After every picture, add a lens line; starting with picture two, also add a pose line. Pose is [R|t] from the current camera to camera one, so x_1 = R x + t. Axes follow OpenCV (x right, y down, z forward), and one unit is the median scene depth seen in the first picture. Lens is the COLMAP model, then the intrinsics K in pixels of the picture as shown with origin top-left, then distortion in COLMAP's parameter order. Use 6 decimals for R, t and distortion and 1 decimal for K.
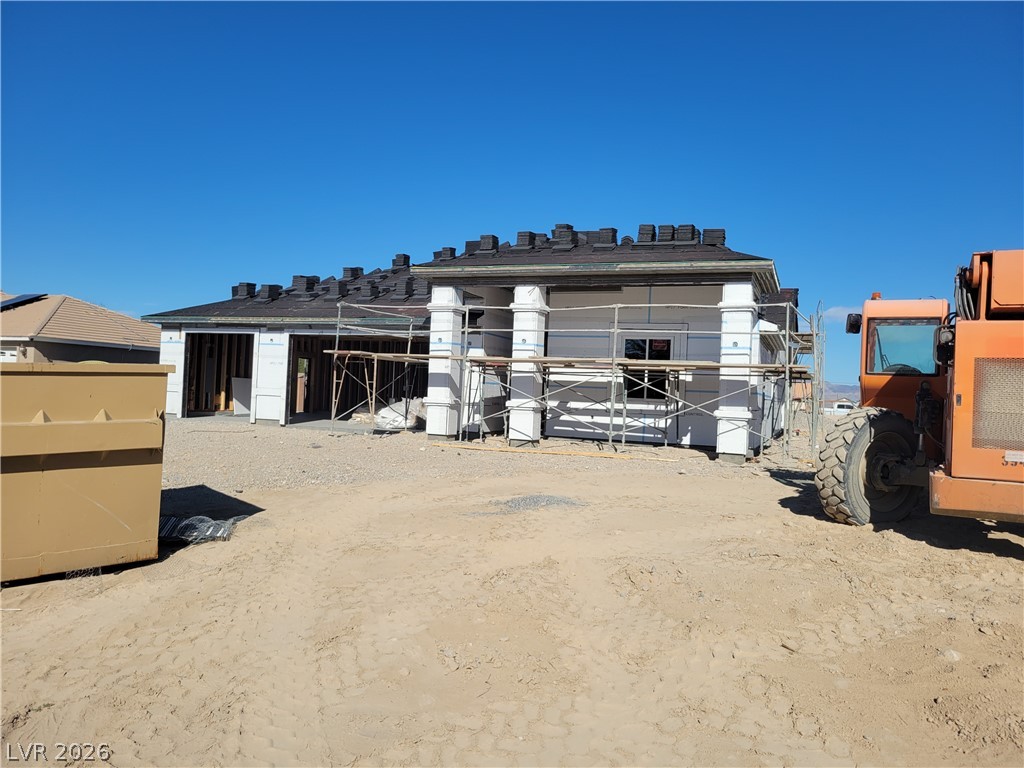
lens RADIAL K [[778.3, 0, 512.0], [0, 778.3, 384.0], [0, 0, 1]] dist [0.097544, 0.001600]
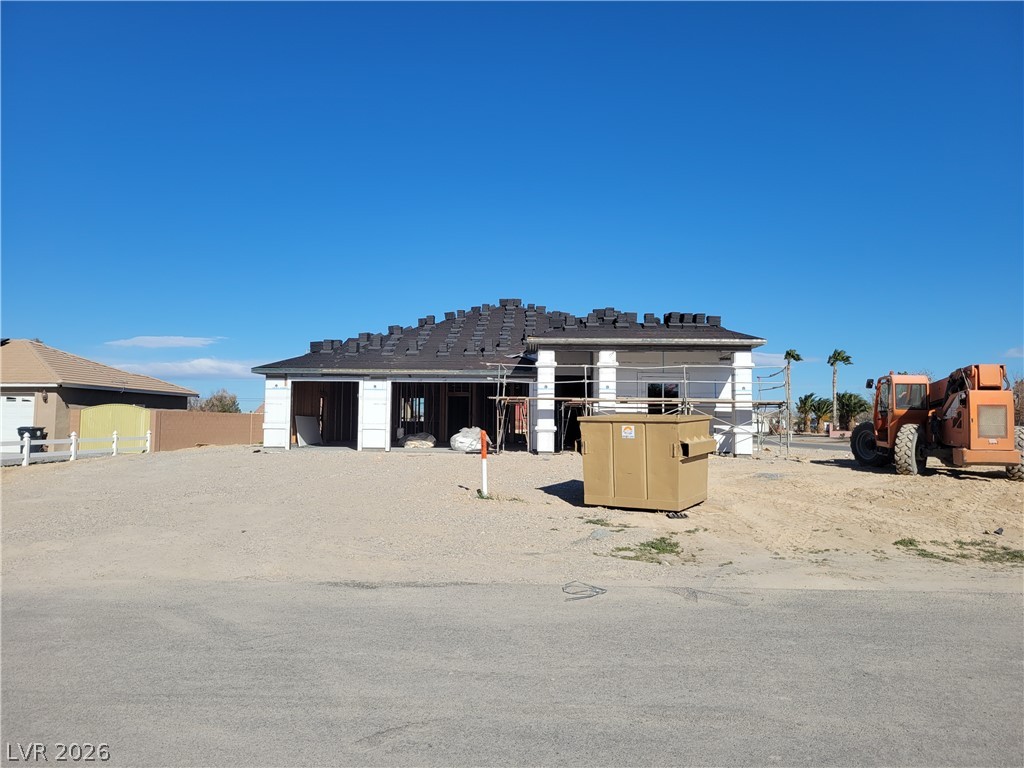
lens RADIAL K [[778.3, 0, 512.0], [0, 778.3, 384.0], [0, 0, 1]] dist [0.097544, 0.001600]
pose [[0.937258, -0.013691, 0.348368, -0.605285], [0.024199, 0.999373, -0.025829, -0.023326], [-0.347796, 0.032638, 0.937002, -0.323971]]
